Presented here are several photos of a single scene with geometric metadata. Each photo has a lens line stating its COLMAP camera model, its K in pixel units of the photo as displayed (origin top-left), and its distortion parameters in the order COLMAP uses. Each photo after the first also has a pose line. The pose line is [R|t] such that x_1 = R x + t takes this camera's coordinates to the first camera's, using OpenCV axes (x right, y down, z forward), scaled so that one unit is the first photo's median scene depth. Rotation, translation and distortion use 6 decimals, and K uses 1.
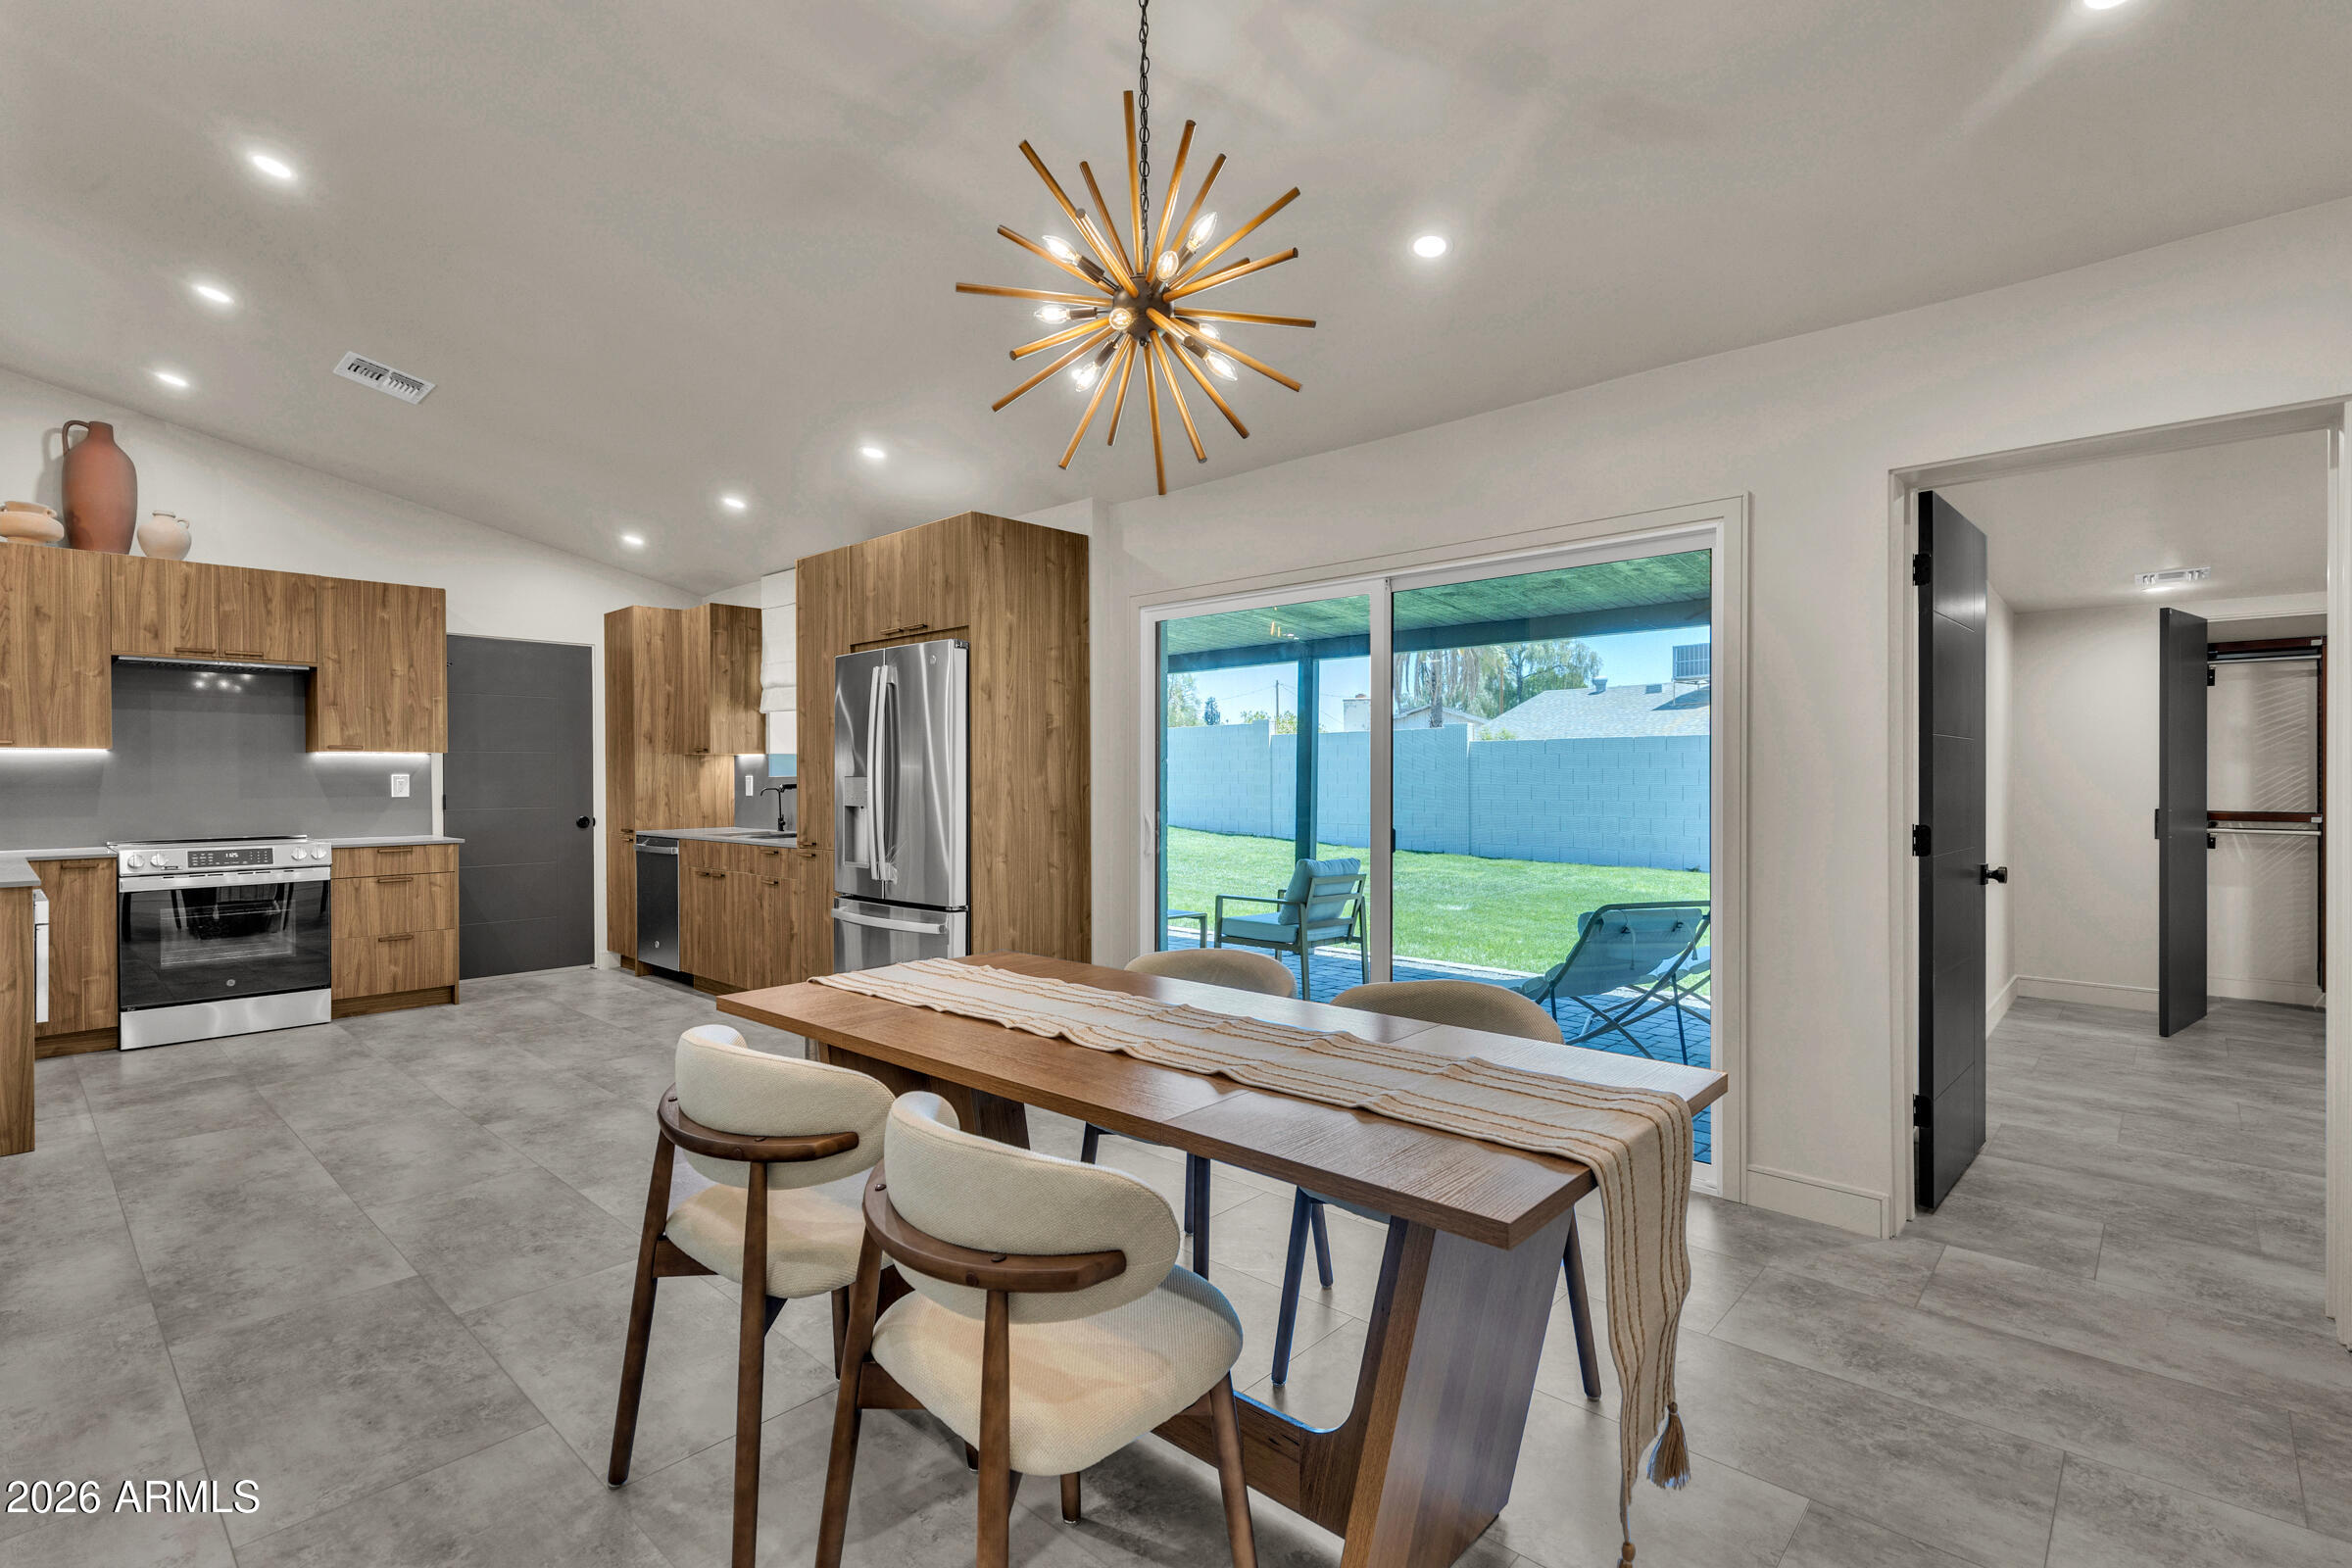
lens RADIAL K [[1085.2, 0, 1181.4], [0, 1085.2, 781.1], [0, 0, 1]] dist [0.003273, -0.001484]
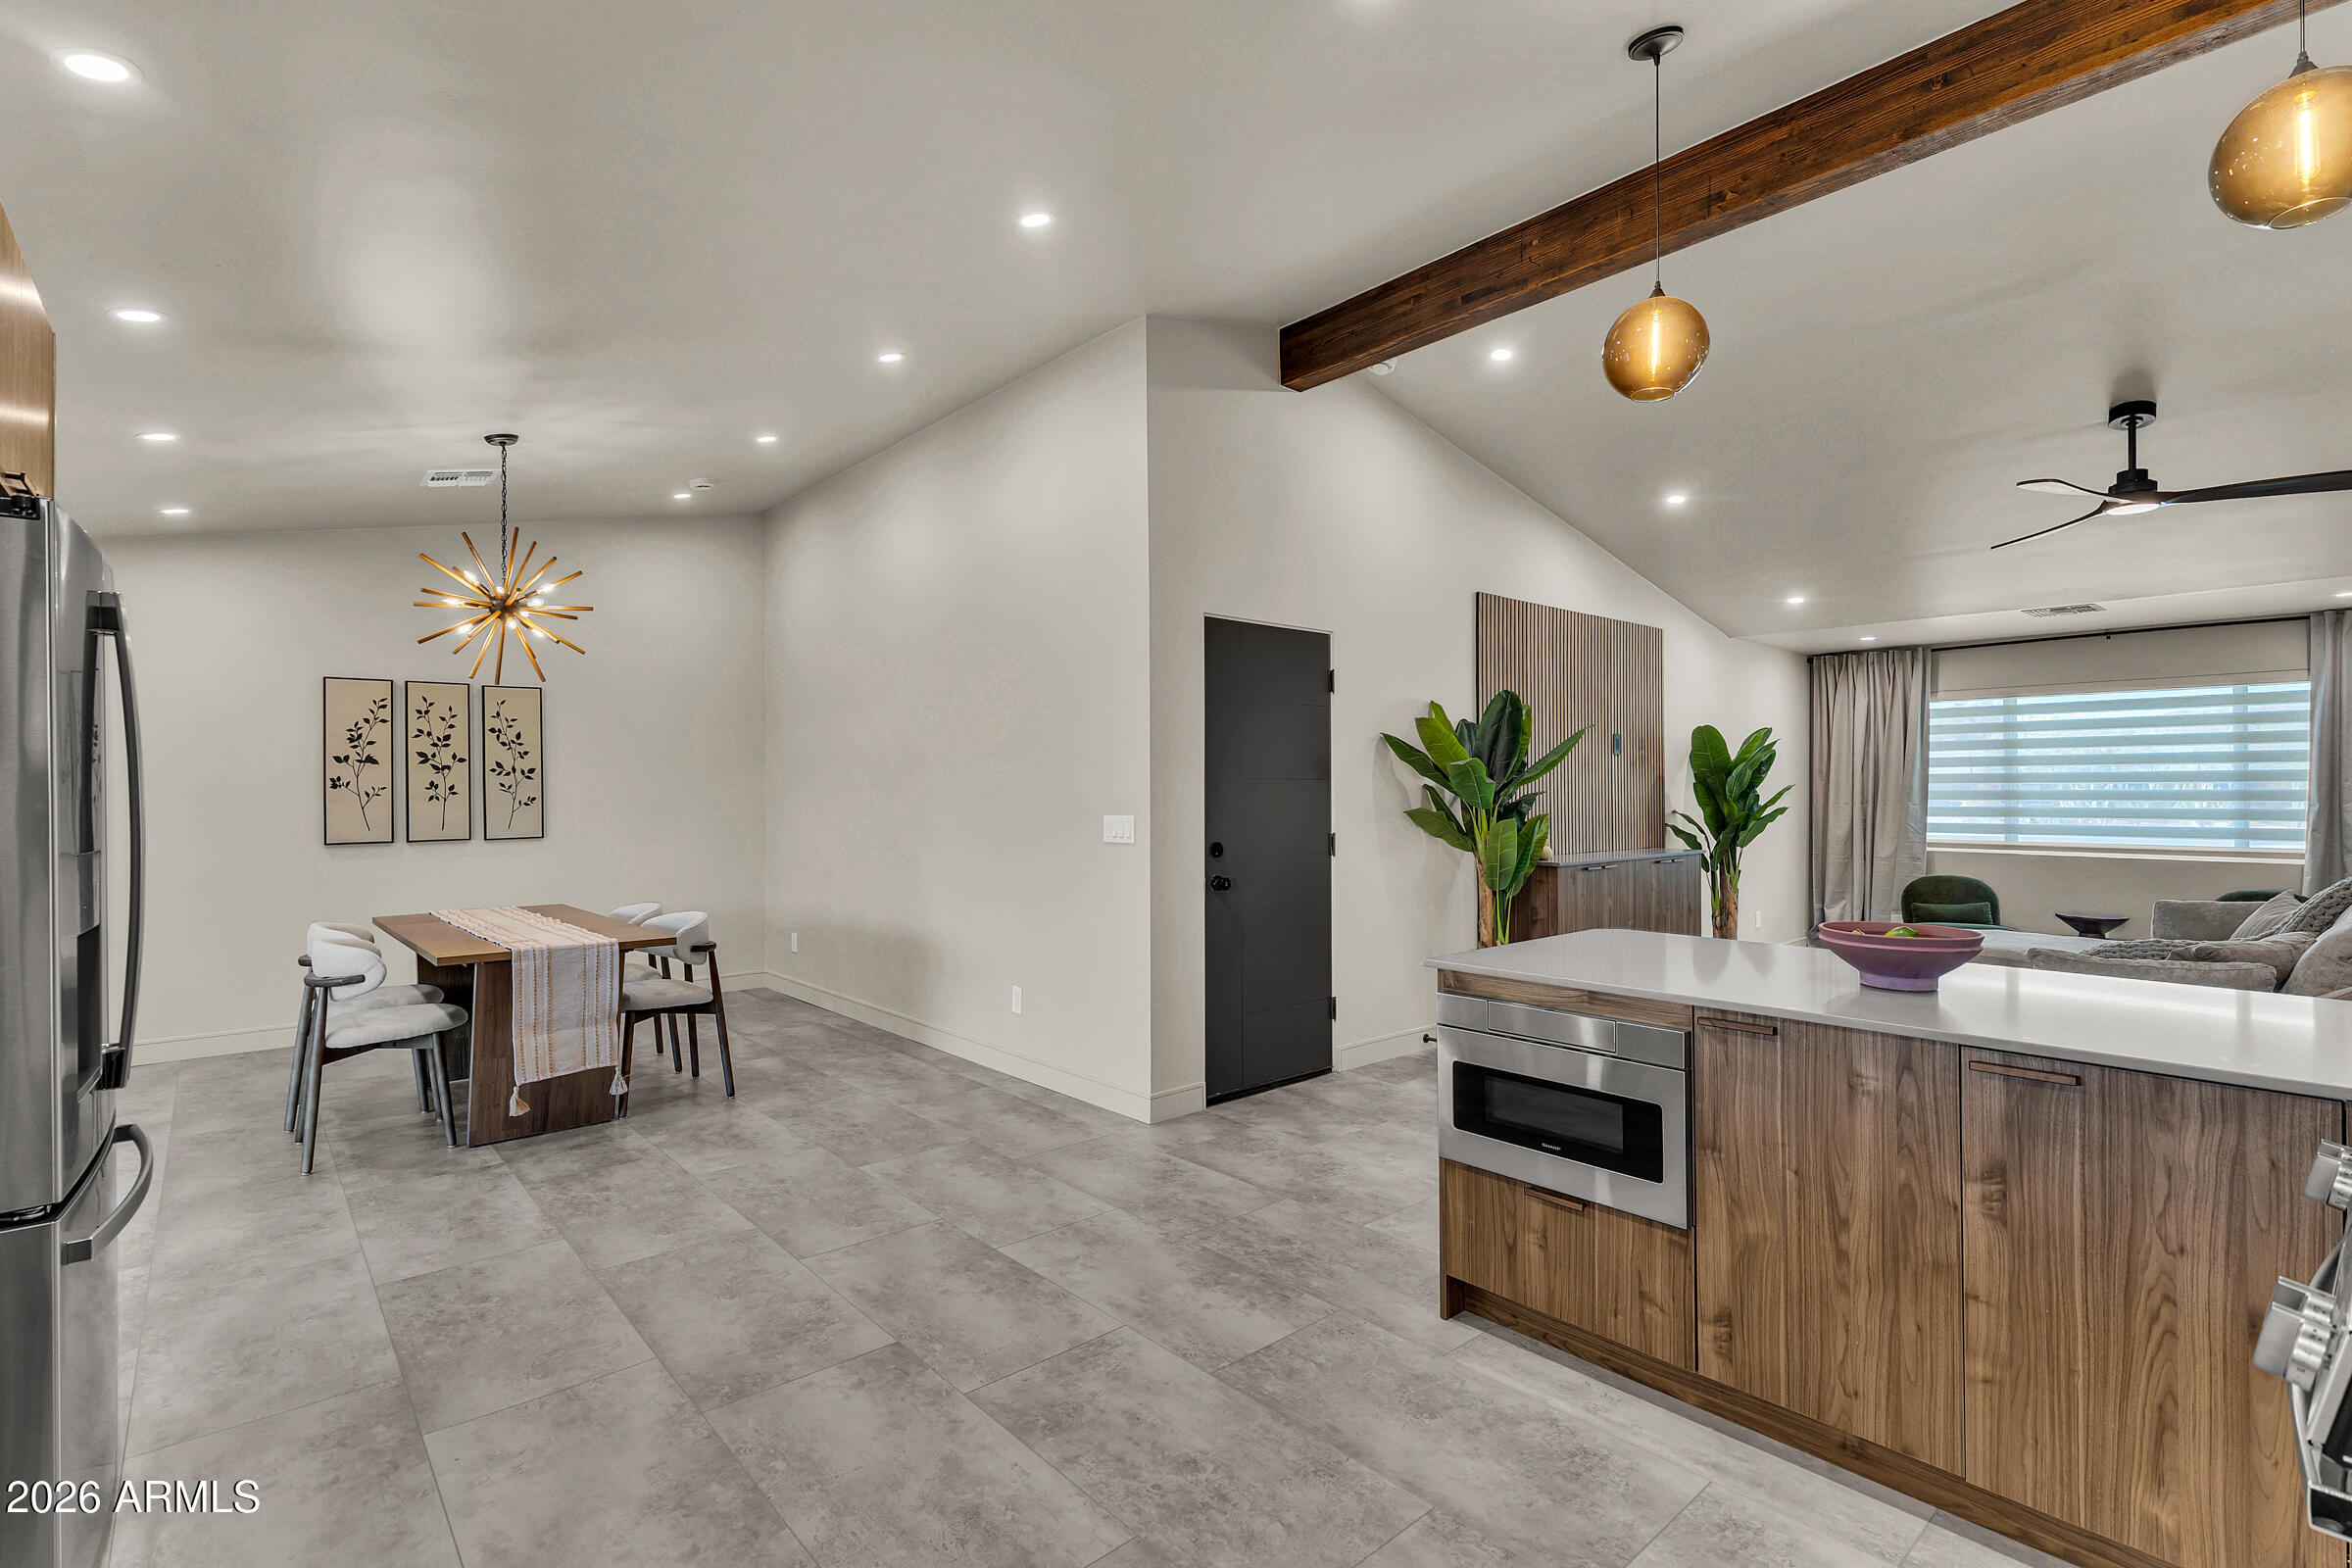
lens RADIAL K [[1085.2, 0, 1175.4], [0, 1085.2, 792.6], [0, 0, 1]] dist [0.003273, -0.001484]
pose [[-0.993579, 0.006899, 0.112932, -0.639952], [0.007405, 0.999964, 0.004062, -0.020826], [-0.112900, 0.004872, -0.993594, 1.182521]]
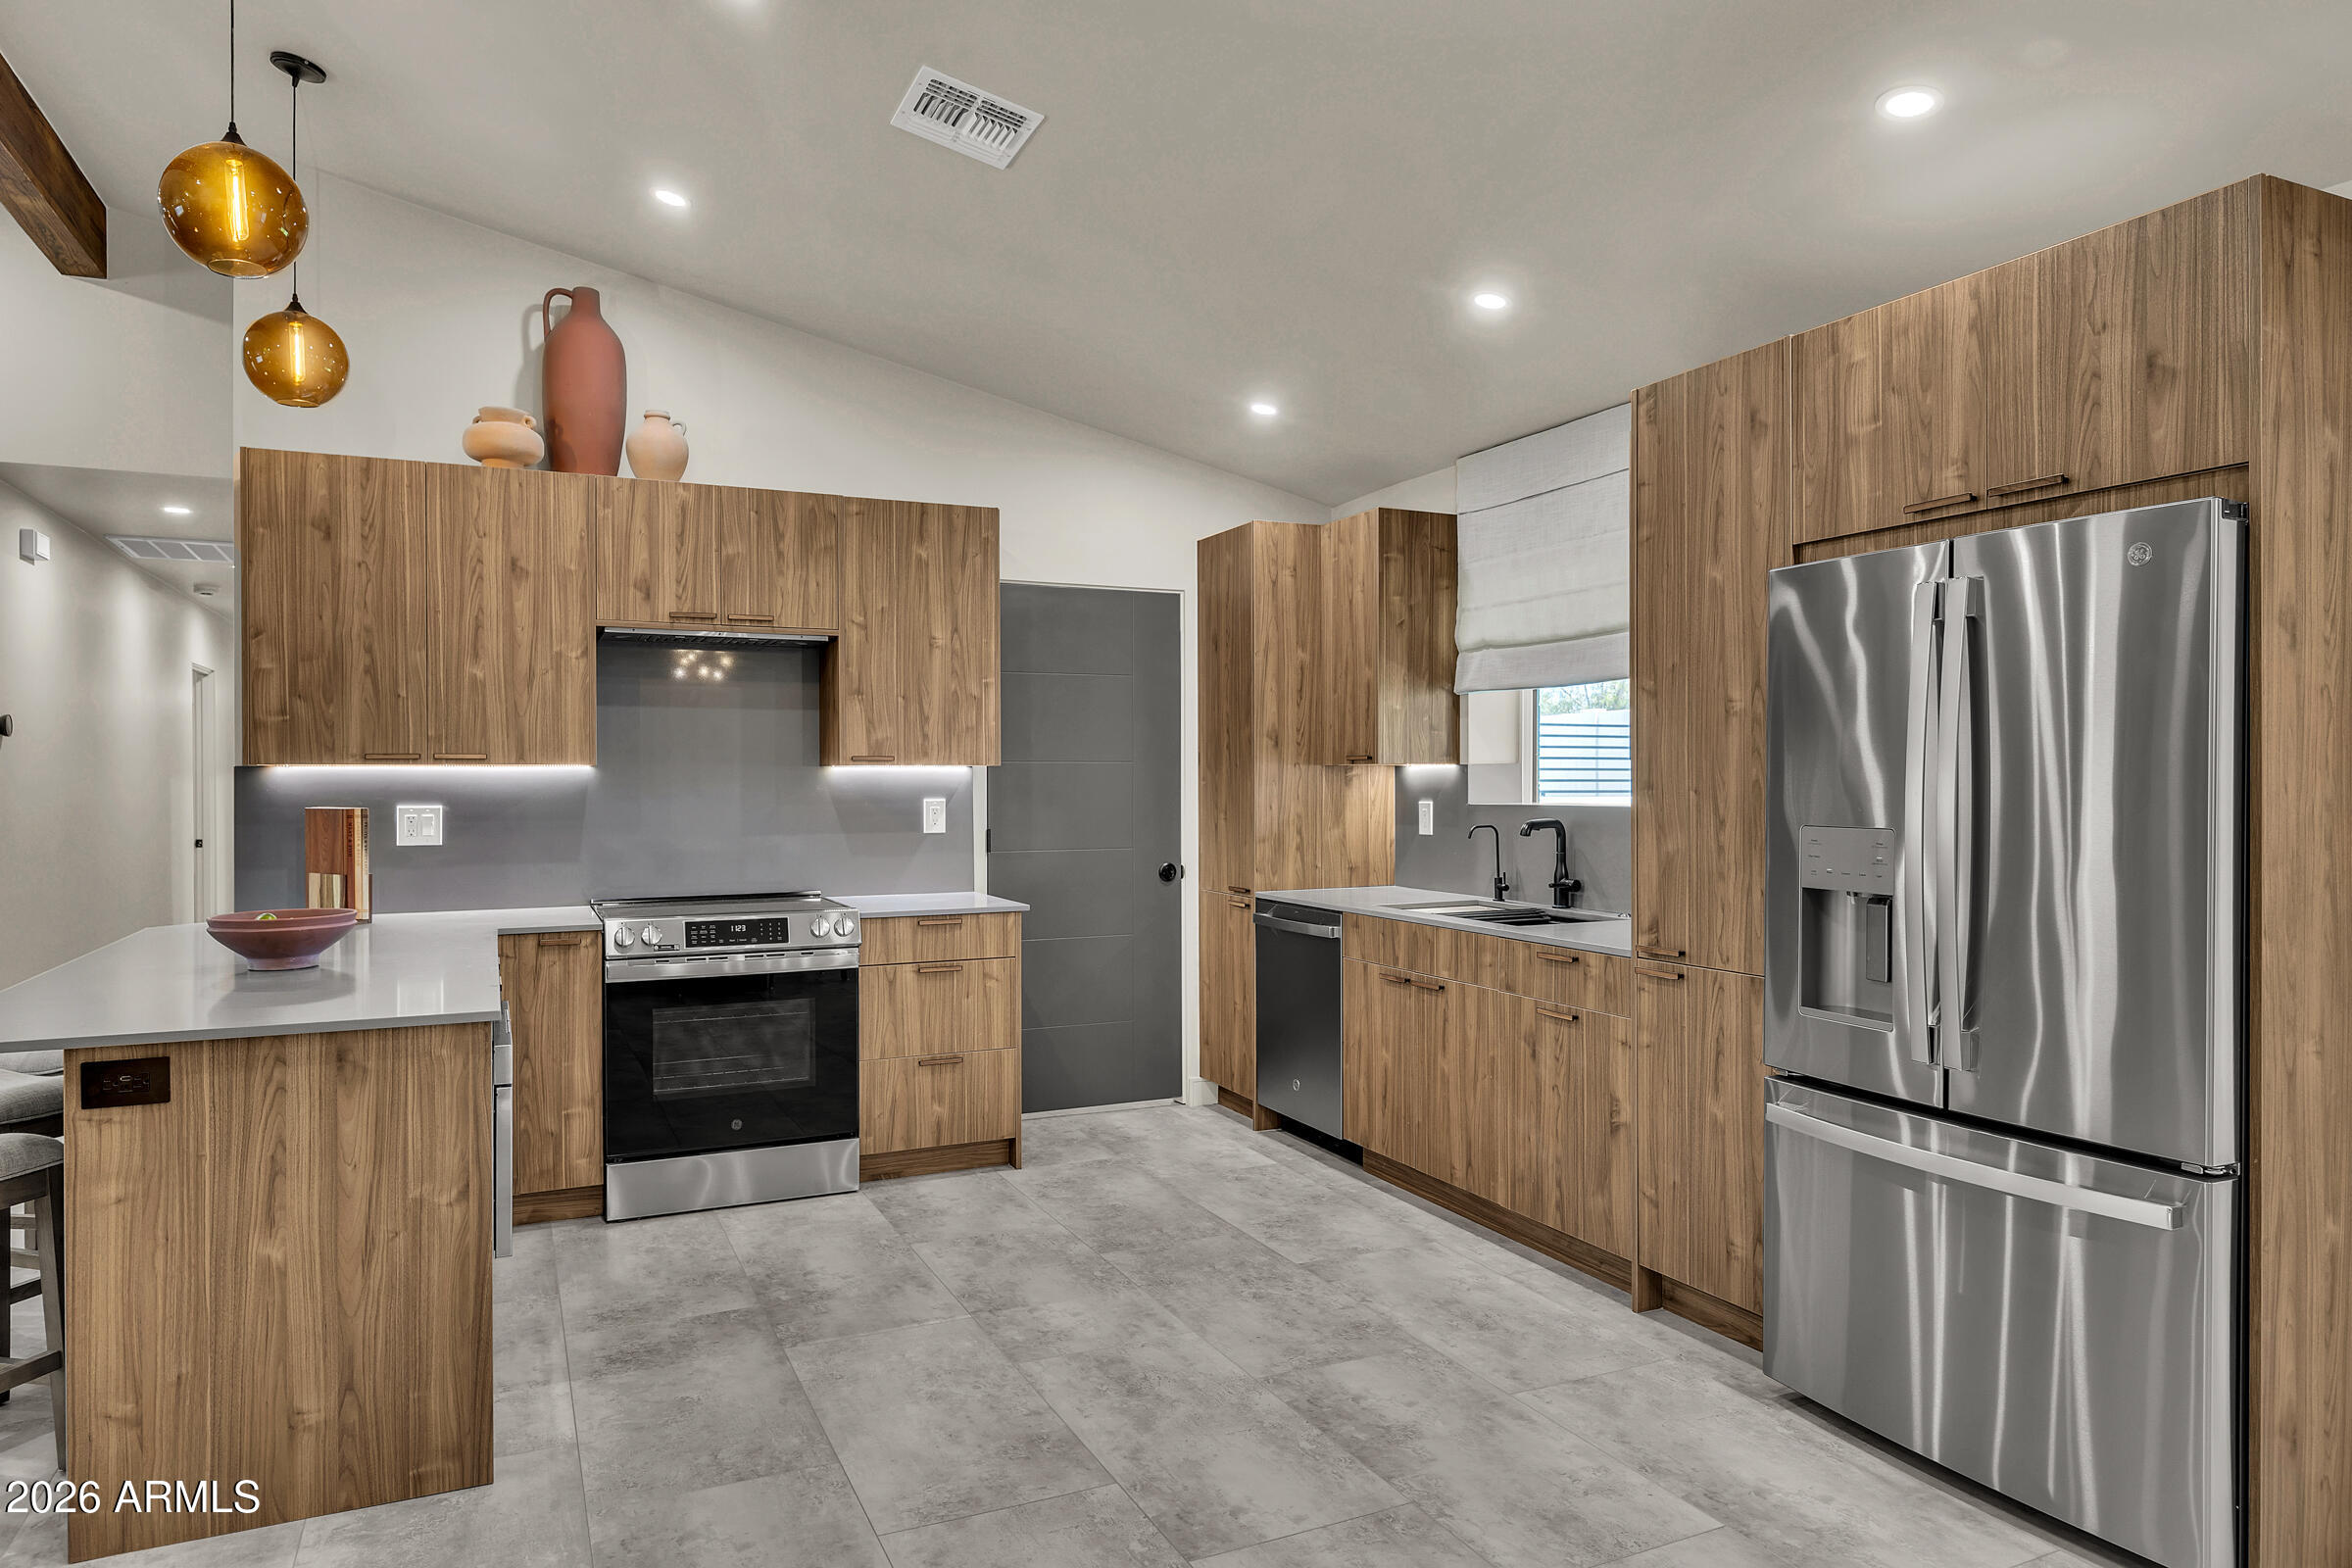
lens RADIAL K [[1441.7, 0, 1172.2], [0, 1441.7, 785.4], [0, 0, 1]] dist [-0.008529, 0.001337]
pose [[0.922588, 0.004987, -0.385754, -0.290761], [-0.003952, 0.999986, 0.003476, -0.020192], [0.385766, -0.001682, 0.922595, 0.294282]]
